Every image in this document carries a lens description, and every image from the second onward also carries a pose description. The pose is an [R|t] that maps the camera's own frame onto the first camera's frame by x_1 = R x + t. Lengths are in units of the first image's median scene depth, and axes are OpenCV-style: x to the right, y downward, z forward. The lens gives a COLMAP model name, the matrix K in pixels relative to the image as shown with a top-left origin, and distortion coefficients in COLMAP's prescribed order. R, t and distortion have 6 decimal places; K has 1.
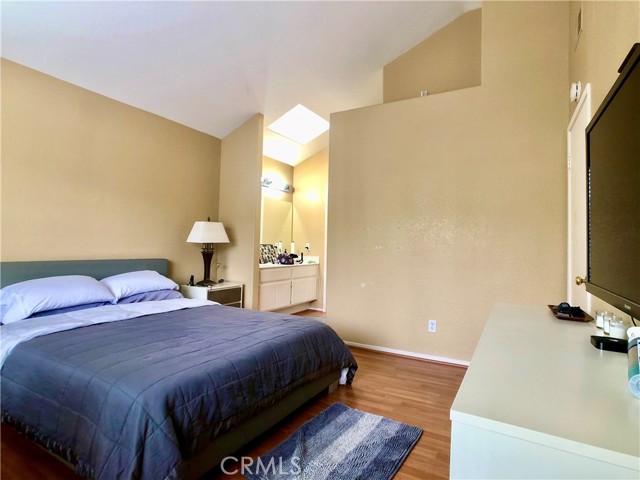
lens RADIAL K [[334.0, 0, 326.0], [0, 334.0, 233.3], [0, 0, 1]] dist [-0.025827, -0.000570]
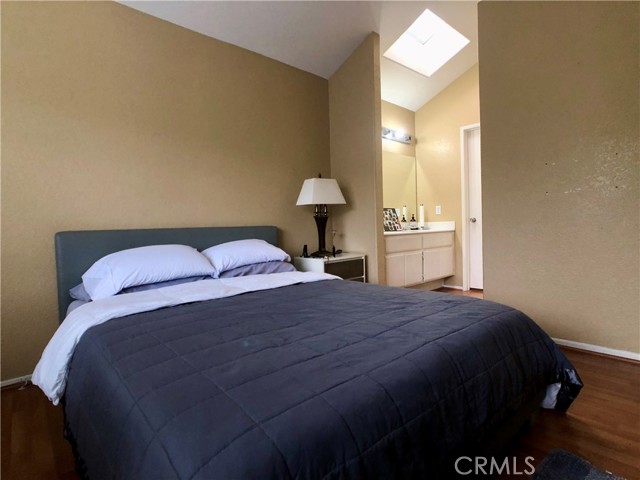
lens RADIAL K [[334.0, 0, 326.0], [0, 334.0, 233.3], [0, 0, 1]] dist [-0.025827, -0.000570]
pose [[0.947309, -0.043535, -0.317350, -0.092950], [0.063113, 0.996668, 0.051669, 0.060643], [0.314043, -0.068975, 0.946900, 0.243023]]
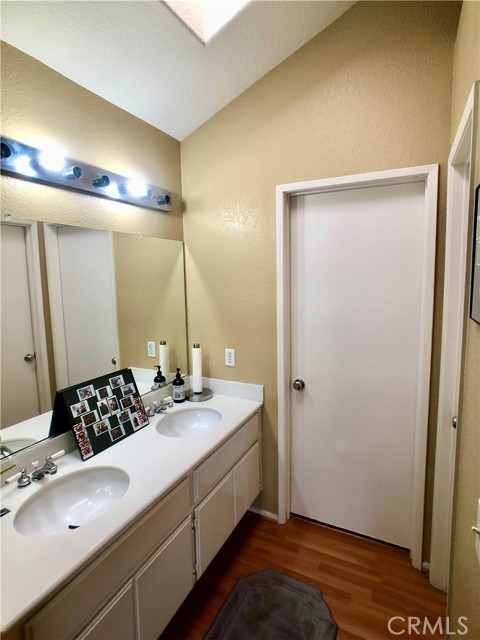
lens RADIAL K [[334.0, 0, 240.0], [0, 334.0, 320.0], [0, 0, 1]] dist [-0.025827, -0.000570]
pose [[0.998041, -0.051301, 0.035818, -0.085889], [0.044825, 0.985656, 0.162707, -0.100444], [-0.043651, -0.160783, 0.986024, 0.982998]]
